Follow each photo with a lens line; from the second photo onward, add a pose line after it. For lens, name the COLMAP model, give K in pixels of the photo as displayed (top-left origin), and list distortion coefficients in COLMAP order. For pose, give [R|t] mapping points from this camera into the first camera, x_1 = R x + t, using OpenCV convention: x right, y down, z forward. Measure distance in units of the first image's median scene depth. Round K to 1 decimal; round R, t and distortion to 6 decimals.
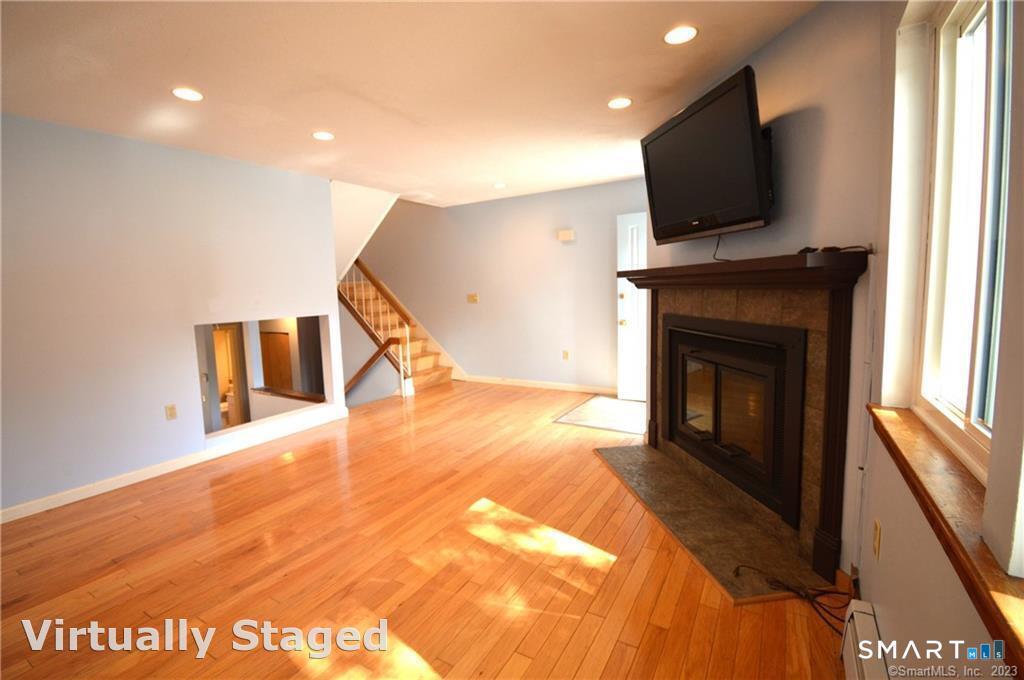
lens RADIAL K [[457.4, 0, 512.6], [0, 457.4, 331.6], [0, 0, 1]] dist [0.020535, -0.024458]
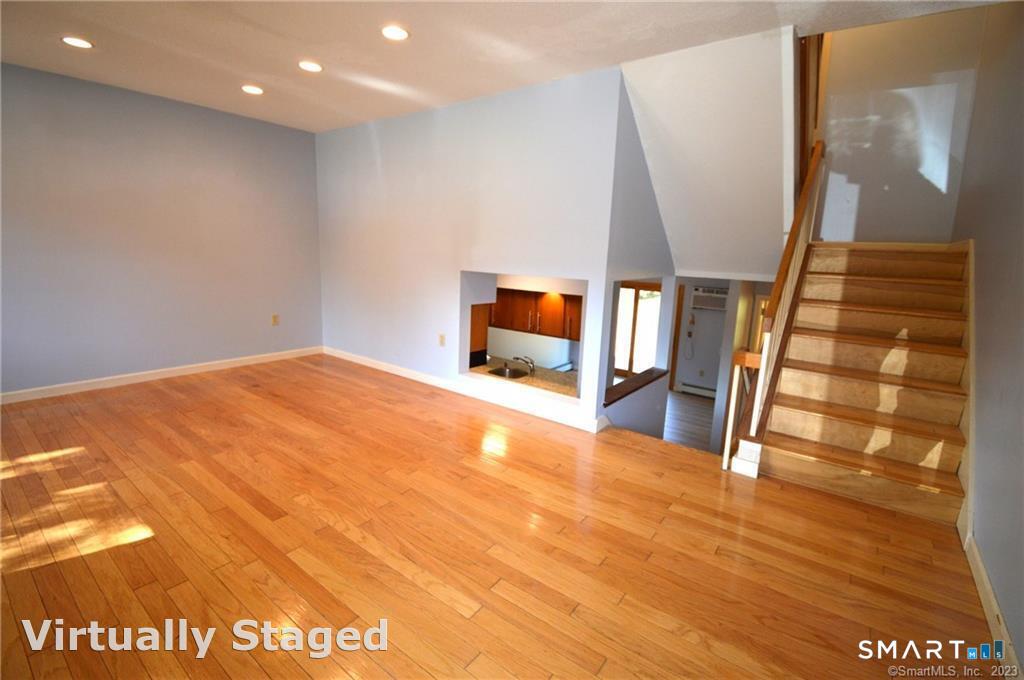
lens RADIAL K [[457.4, 0, 512.6], [0, 457.4, 331.6], [0, 0, 1]] dist [0.020535, -0.024458]
pose [[-0.130165, 0.194142, -0.972299, 0.397167], [-0.126247, 0.969415, 0.210468, -0.122215], [0.983422, 0.150146, -0.101674, 1.301518]]
